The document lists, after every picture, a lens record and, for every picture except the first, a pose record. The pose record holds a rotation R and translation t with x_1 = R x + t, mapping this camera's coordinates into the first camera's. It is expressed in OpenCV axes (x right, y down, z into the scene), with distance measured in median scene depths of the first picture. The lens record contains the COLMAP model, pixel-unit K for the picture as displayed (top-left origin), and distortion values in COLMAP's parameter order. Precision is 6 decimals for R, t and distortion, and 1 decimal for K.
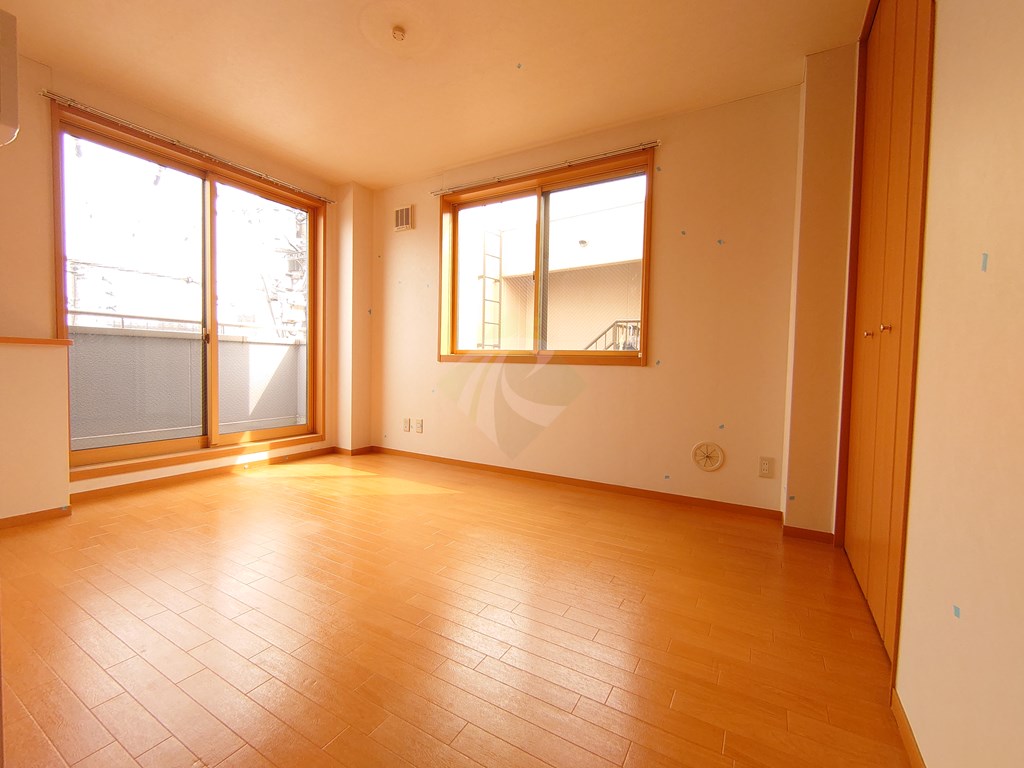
lens RADIAL K [[438.4, 0, 511.2], [0, 438.4, 379.3], [0, 0, 1]] dist [-0.000790, -0.001273]
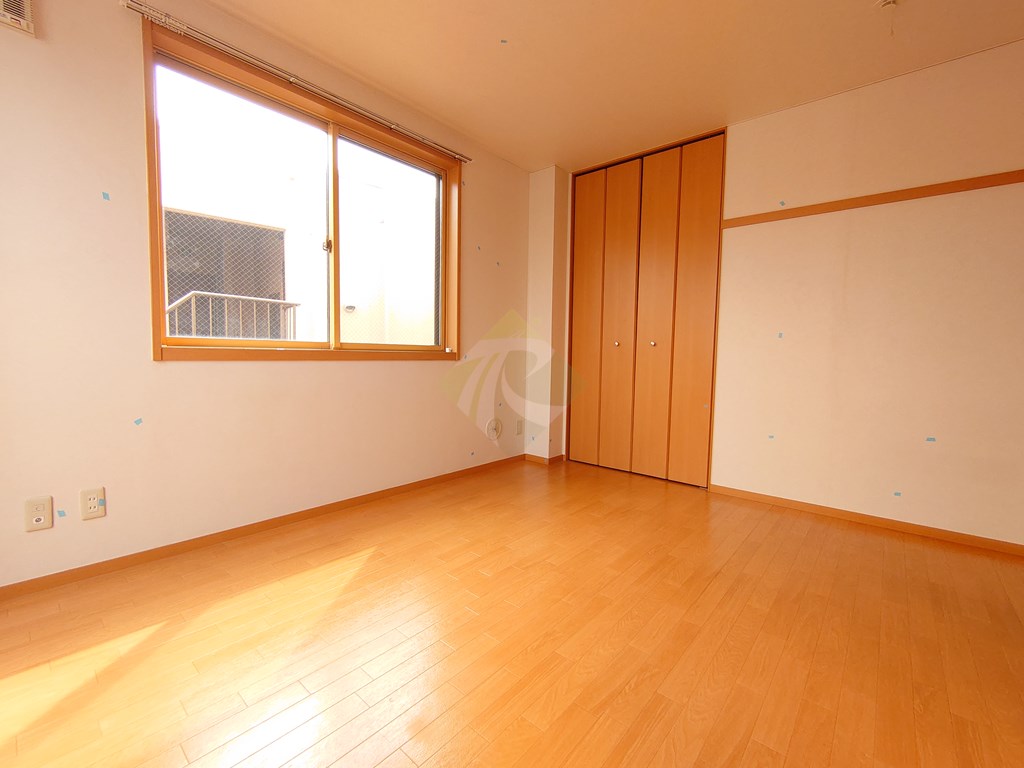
lens RADIAL K [[438.4, 0, 511.4], [0, 438.4, 384.2], [0, 0, 1]] dist [-0.000790, -0.001273]
pose [[0.191947, -0.089506, 0.977315, -0.623924], [0.022624, 0.995971, 0.086771, -0.051925], [-0.981144, 0.005455, 0.193199, 0.545735]]
